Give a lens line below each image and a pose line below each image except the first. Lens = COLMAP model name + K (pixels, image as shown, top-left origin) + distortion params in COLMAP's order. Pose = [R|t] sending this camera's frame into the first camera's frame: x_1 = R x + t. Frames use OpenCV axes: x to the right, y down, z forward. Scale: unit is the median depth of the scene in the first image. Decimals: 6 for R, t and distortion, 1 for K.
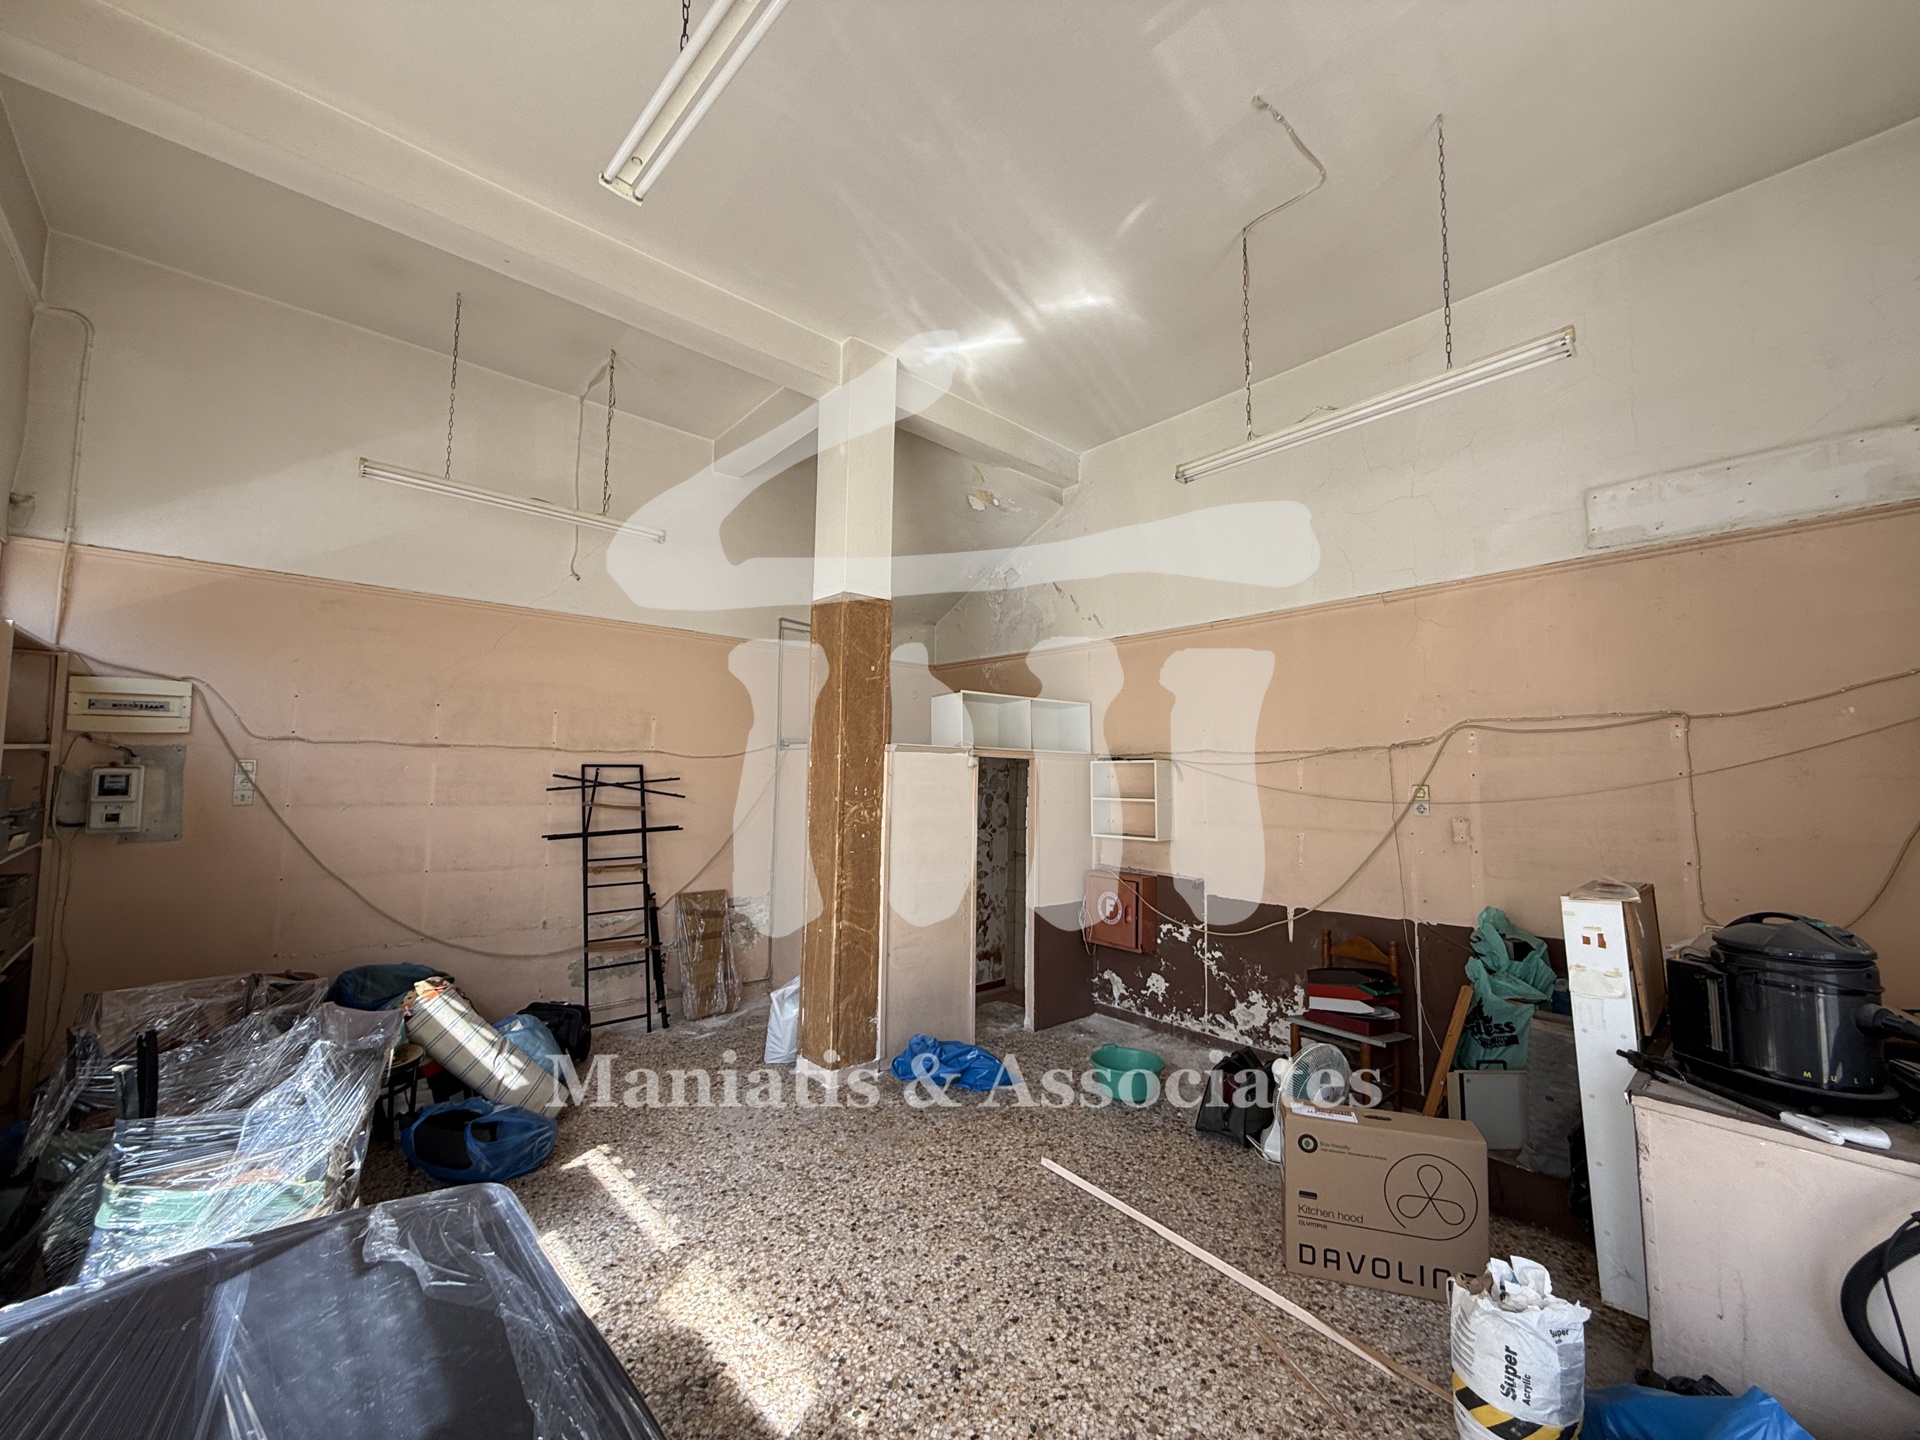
lens RADIAL K [[769.2, 0, 955.7], [0, 769.2, 721.2], [0, 0, 1]] dist [-0.001934, 0.000448]
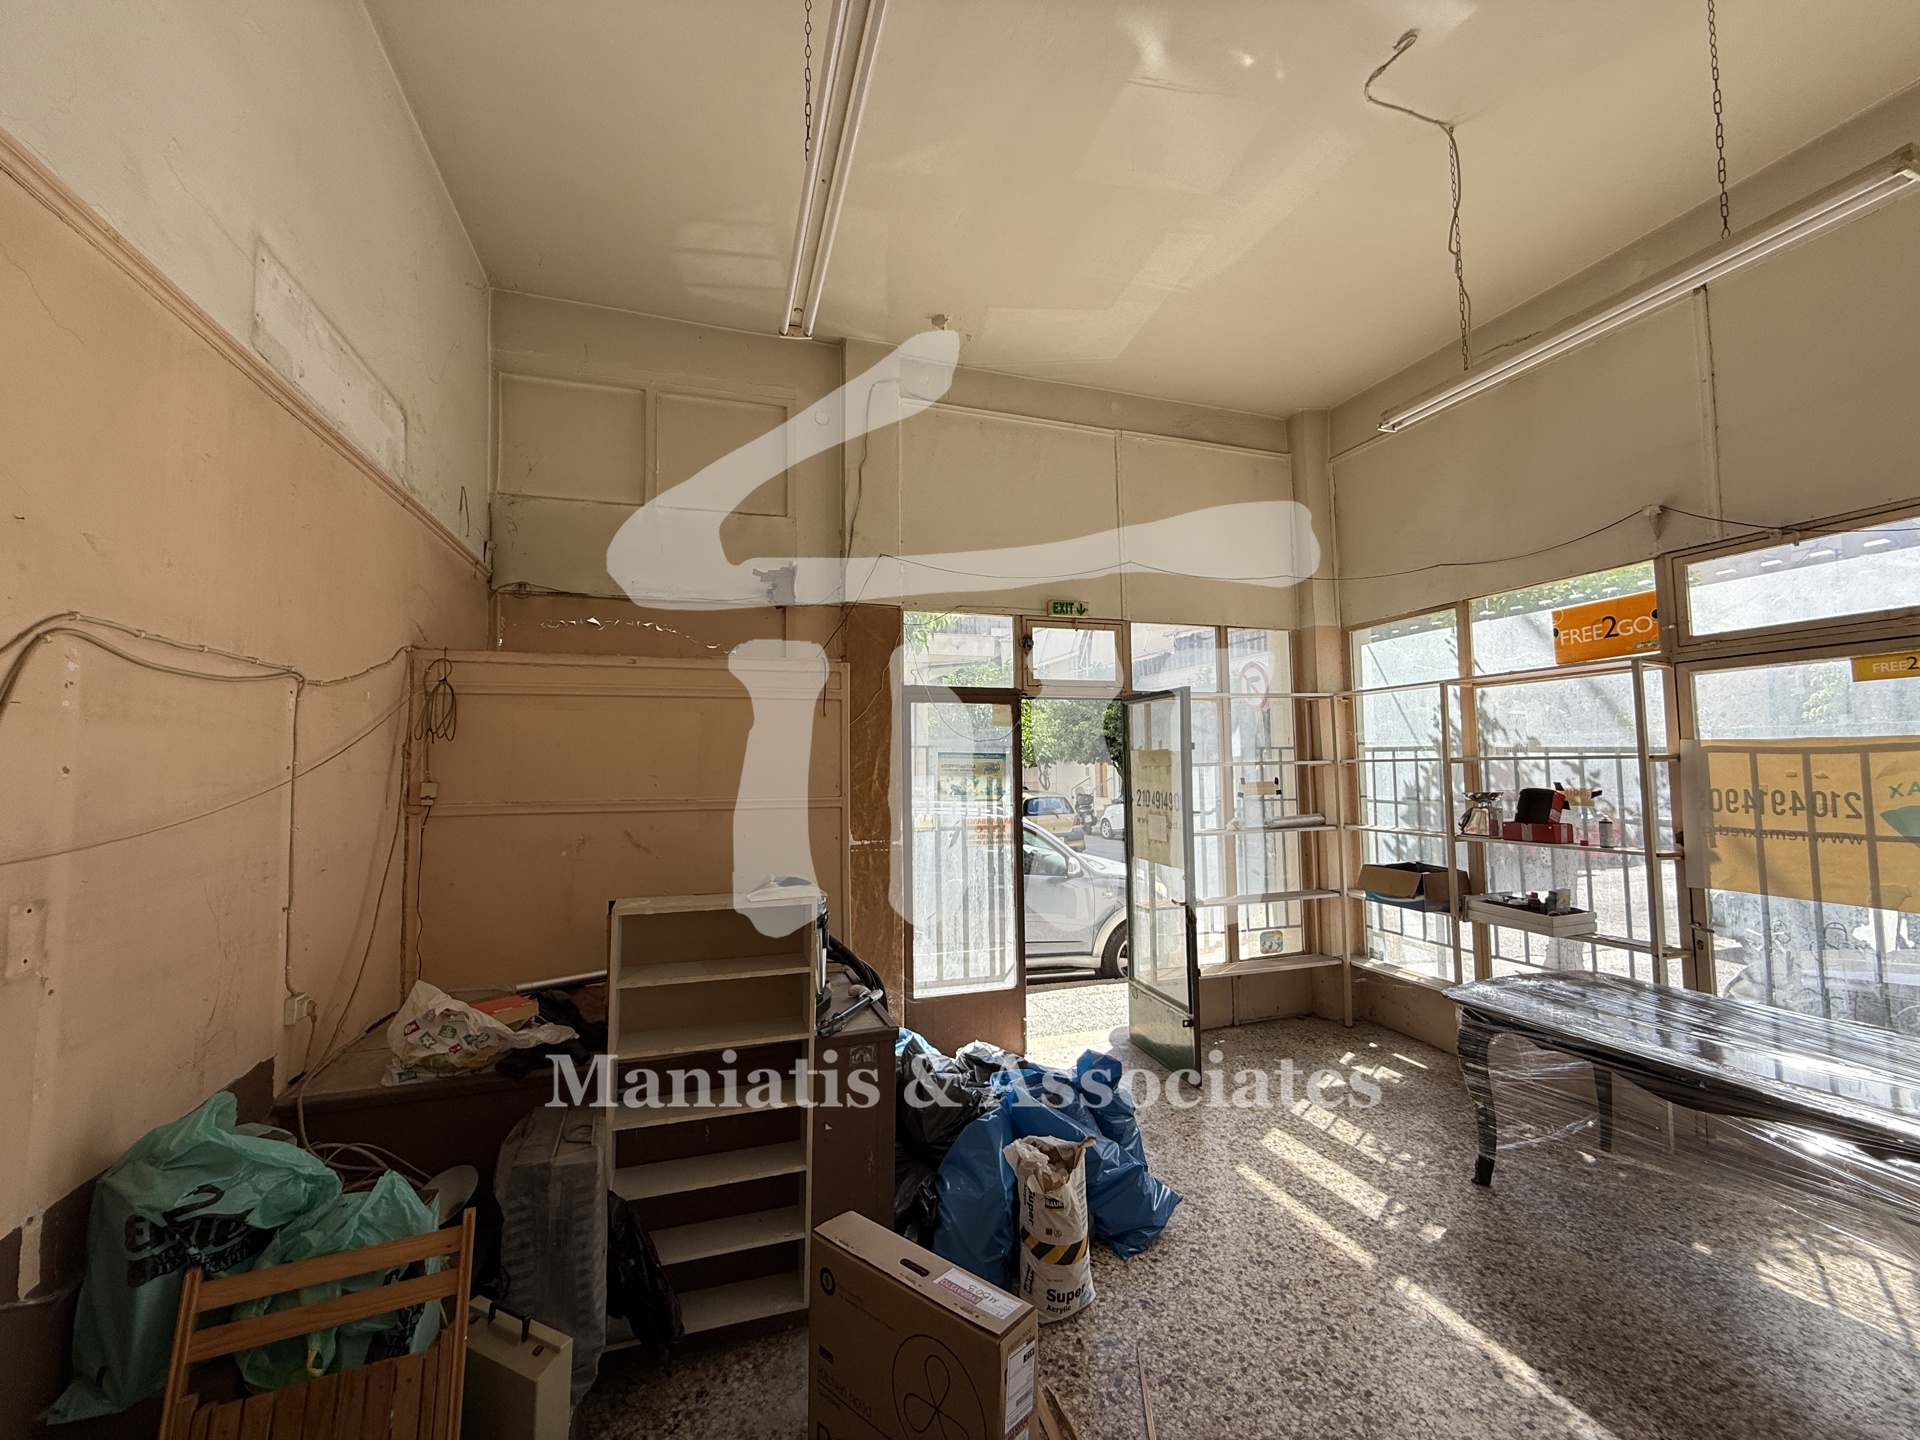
lens RADIAL K [[769.2, 0, 957.8], [0, 769.2, 717.1], [0, 0, 1]] dist [-0.001934, 0.000448]
pose [[-0.921742, 0.019642, 0.387306, 0.301401], [-0.032364, 0.991336, -0.127298, 0.141208], [-0.386450, -0.129871, -0.913121, 2.146423]]
